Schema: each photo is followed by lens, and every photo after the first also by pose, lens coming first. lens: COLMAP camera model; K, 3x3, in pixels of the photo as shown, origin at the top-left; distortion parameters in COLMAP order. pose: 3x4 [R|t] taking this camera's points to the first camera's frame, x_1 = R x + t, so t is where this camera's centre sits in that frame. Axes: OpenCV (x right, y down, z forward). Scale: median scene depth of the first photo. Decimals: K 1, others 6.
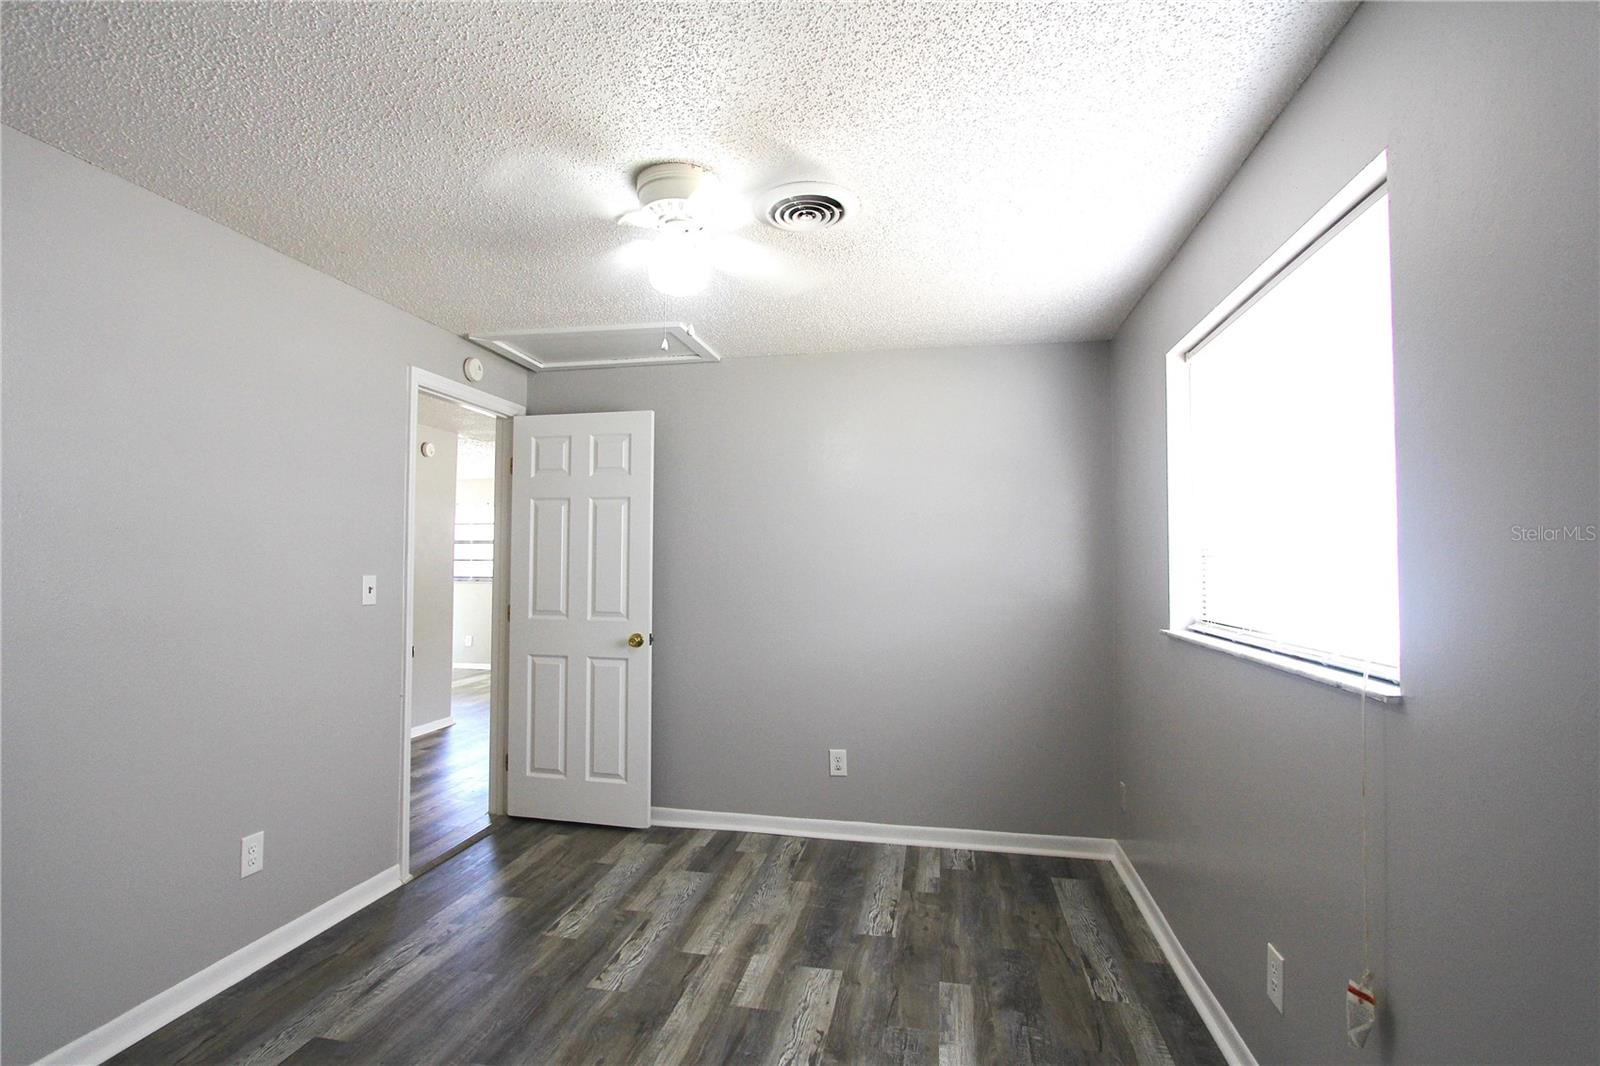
lens RADIAL K [[748.6, 0, 789.6], [0, 748.6, 531.1], [0, 0, 1]] dist [-0.014622, 0.000787]
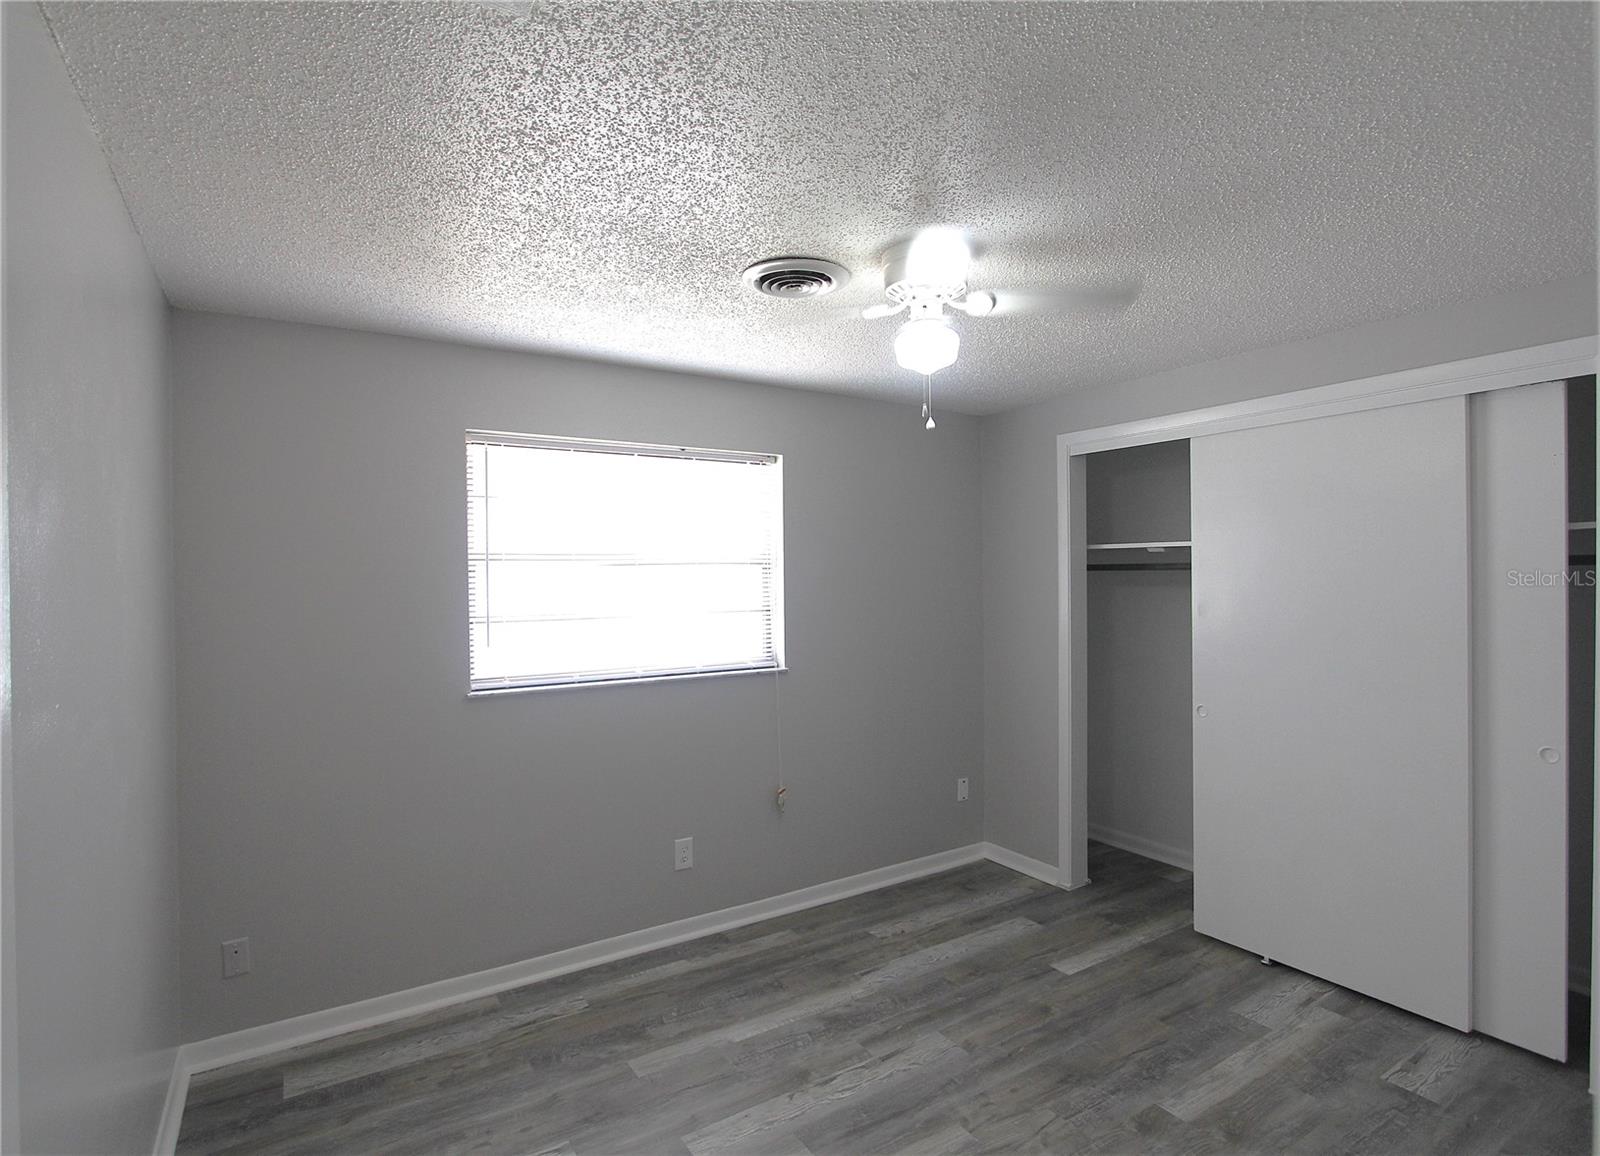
lens RADIAL K [[800.5, 0, 800.0], [0, 800.5, 578.0], [0, 0, 1]] dist [-0.001246, -0.000191]
pose [[-0.688536, -0.004577, 0.725188, -0.667425], [-0.030114, 0.999298, -0.022285, -0.016195], [-0.724577, -0.037183, -0.688190, 1.549224]]
